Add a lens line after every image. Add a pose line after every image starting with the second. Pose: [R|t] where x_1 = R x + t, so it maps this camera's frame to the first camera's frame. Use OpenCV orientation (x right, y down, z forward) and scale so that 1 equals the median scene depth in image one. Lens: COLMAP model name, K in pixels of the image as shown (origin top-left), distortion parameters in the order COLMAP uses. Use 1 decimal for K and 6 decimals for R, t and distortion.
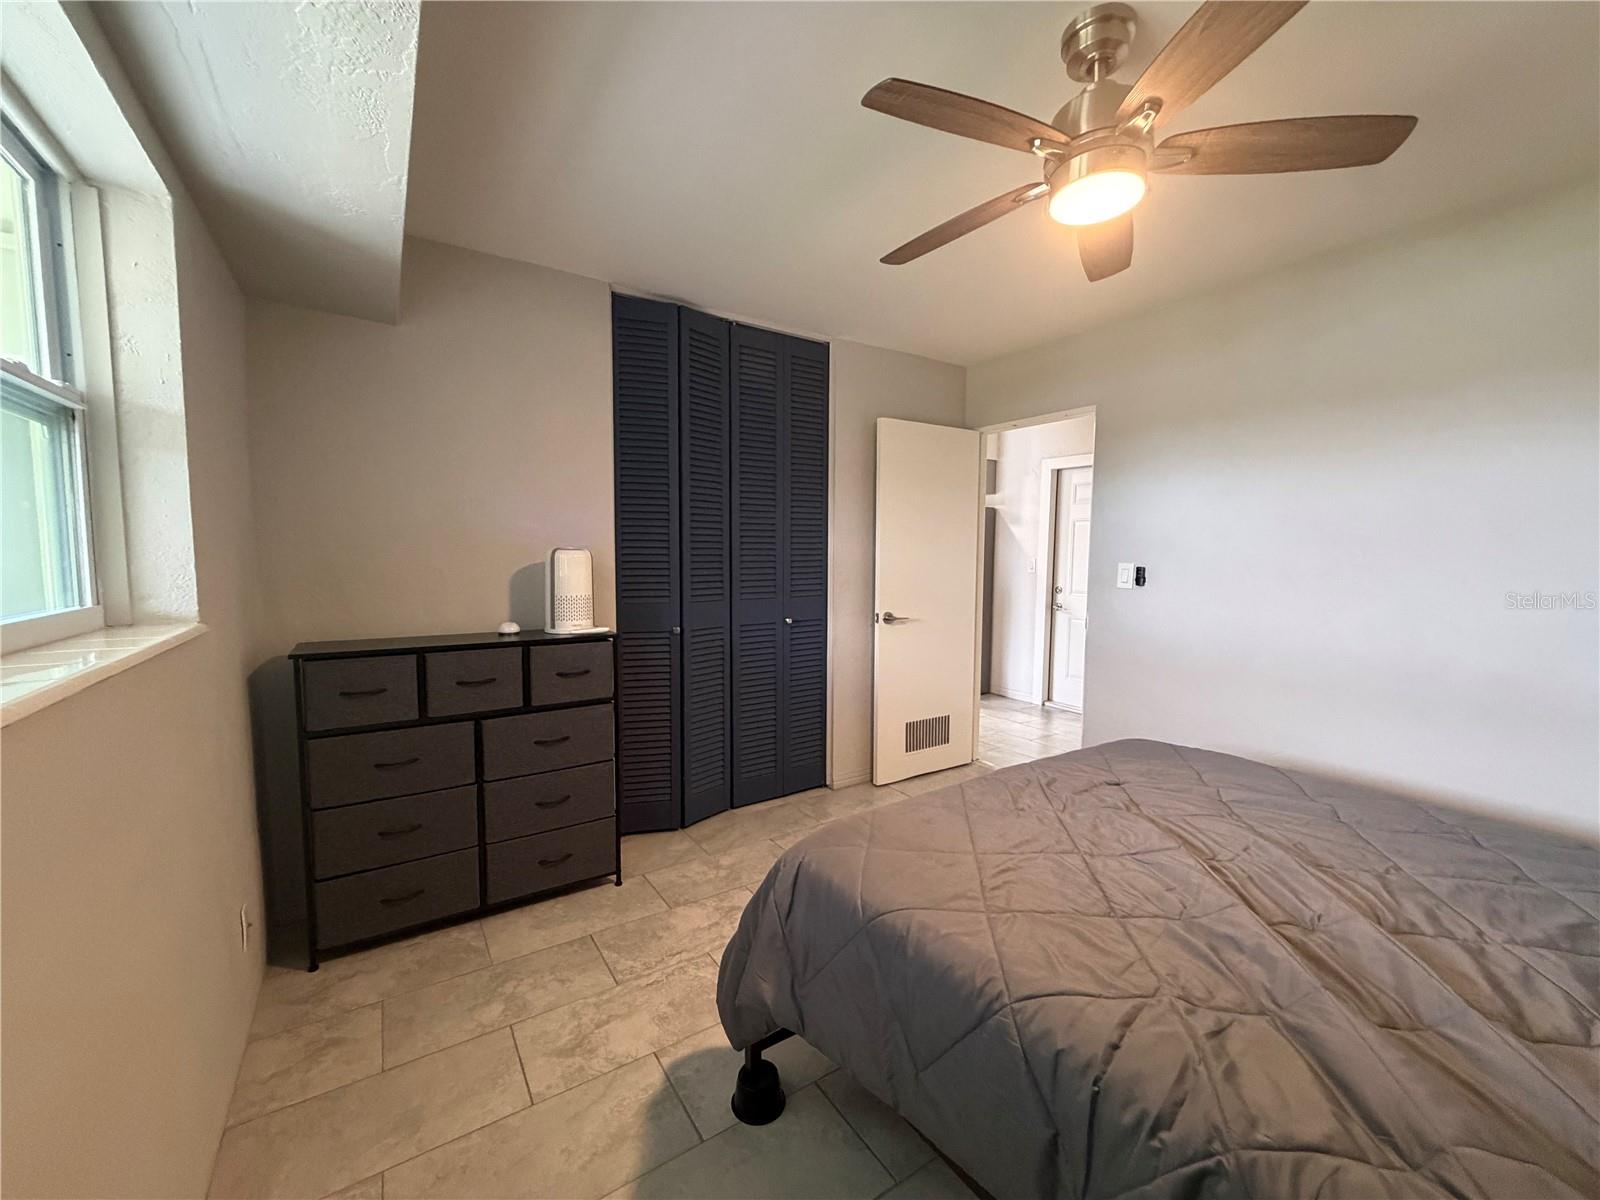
lens RADIAL K [[637.6, 0, 790.0], [0, 637.6, 602.7], [0, 0, 1]] dist [-0.000015, 0.000022]
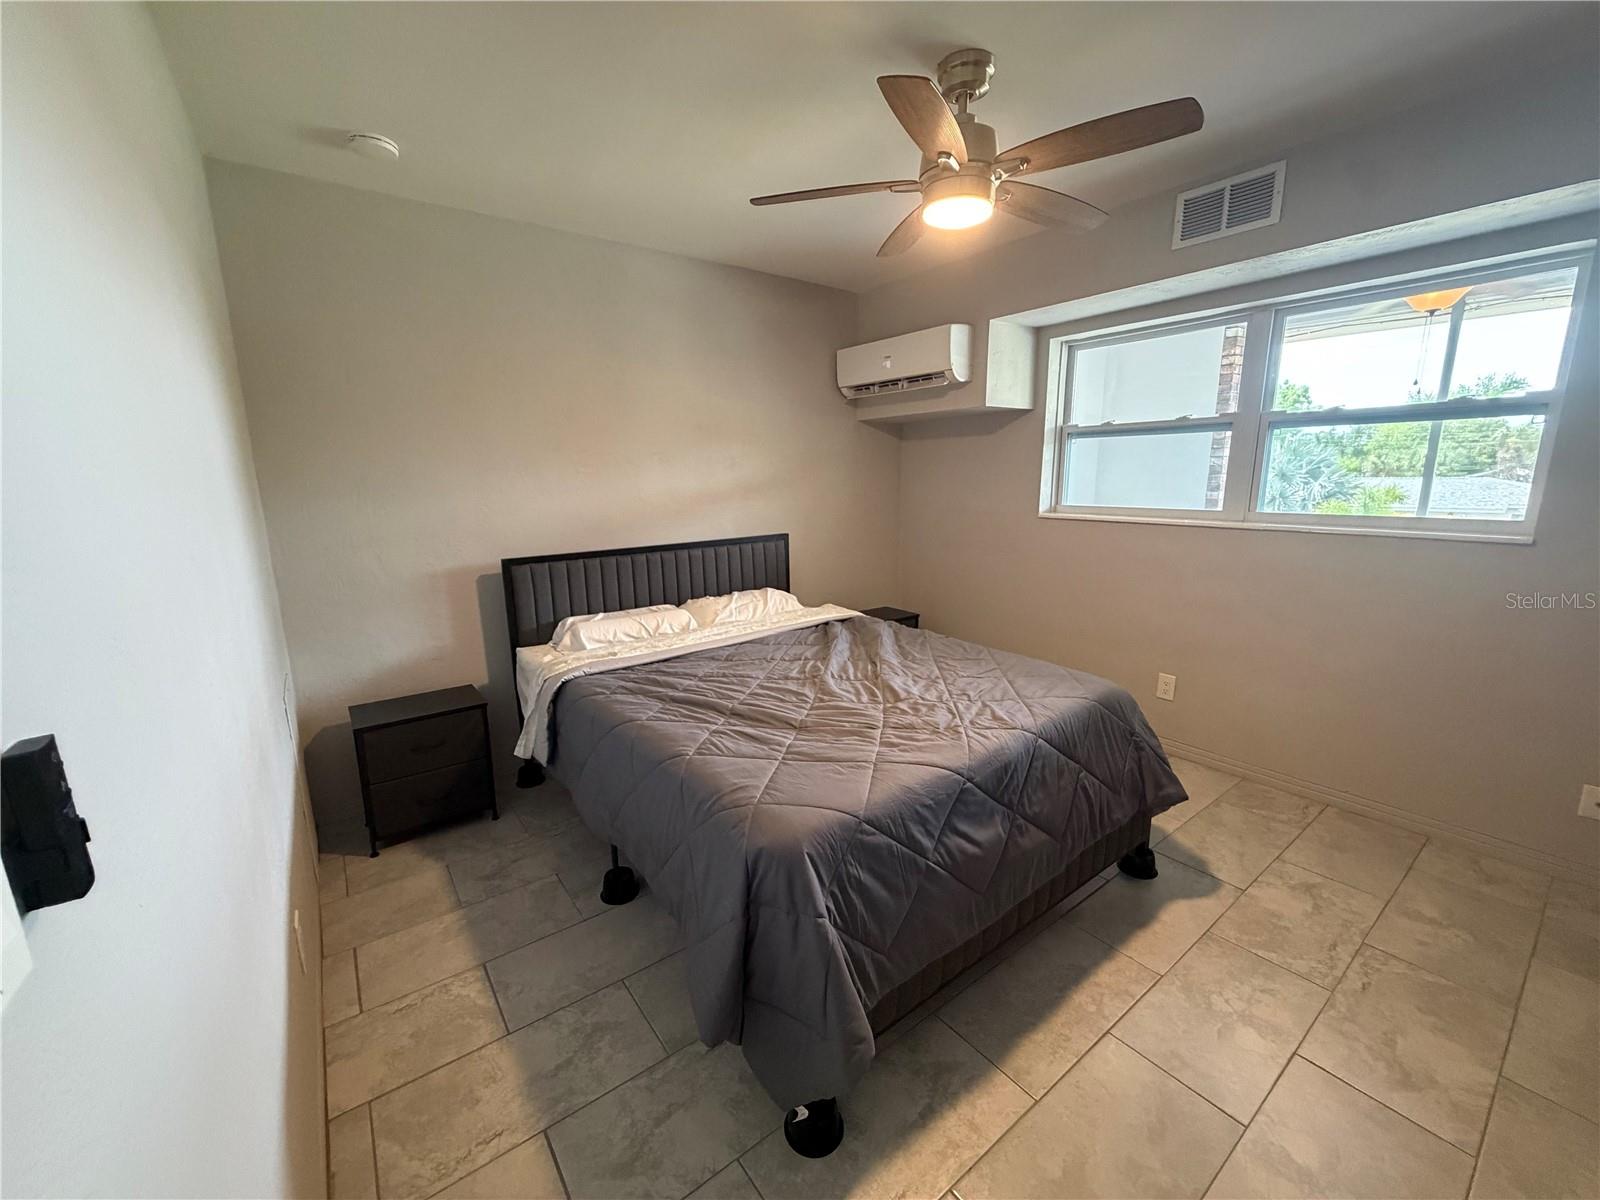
lens RADIAL K [[643.4, 0, 792.2], [0, 643.4, 593.8], [0, 0, 1]] dist [-0.000604, 0.000007]
pose [[-0.997480, 0.021564, -0.067598, 0.792608], [0.003144, 0.965195, 0.261513, -0.218741], [0.070884, 0.260641, -0.962830, 2.080653]]
